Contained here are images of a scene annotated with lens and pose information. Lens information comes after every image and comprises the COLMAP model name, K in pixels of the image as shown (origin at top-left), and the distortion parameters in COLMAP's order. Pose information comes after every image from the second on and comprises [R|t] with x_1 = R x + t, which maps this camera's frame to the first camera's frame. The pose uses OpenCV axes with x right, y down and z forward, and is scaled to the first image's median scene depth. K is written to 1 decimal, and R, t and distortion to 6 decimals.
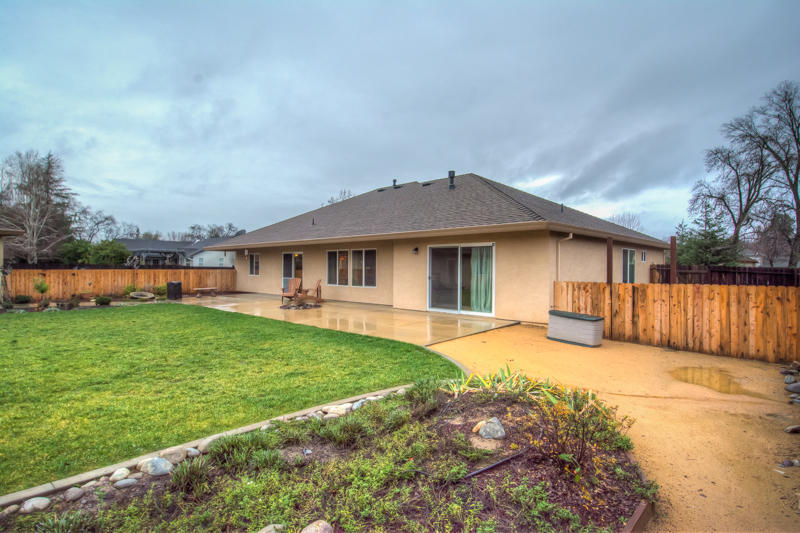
lens RADIAL K [[412.7, 0, 400.0], [0, 412.7, 266.5], [0, 0, 1]] dist [-0.001258, -0.000446]
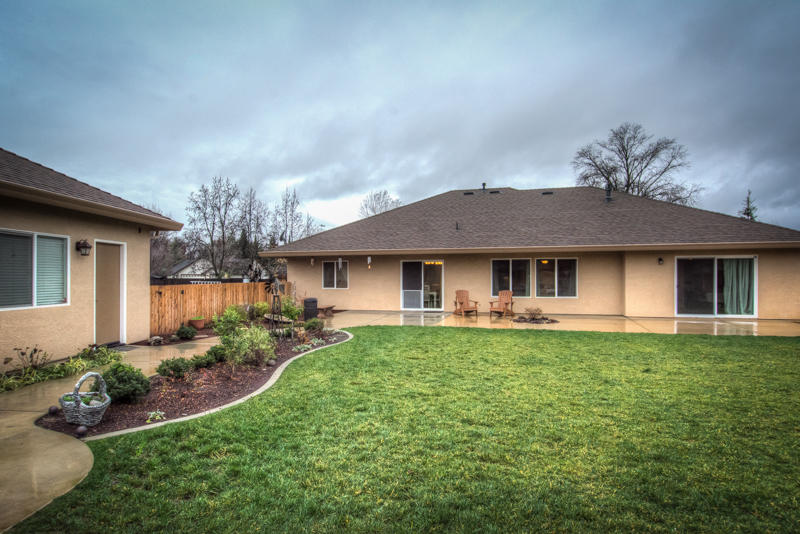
lens RADIAL K [[474.6, 0, 401.3], [0, 474.6, 275.6], [0, 0, 1]] dist [-0.000564, -0.000075]
pose [[0.874583, -0.006304, 0.484835, -1.068169], [0.005906, 0.999980, 0.002347, -0.007538], [-0.484840, 0.000811, 0.874603, 0.239814]]
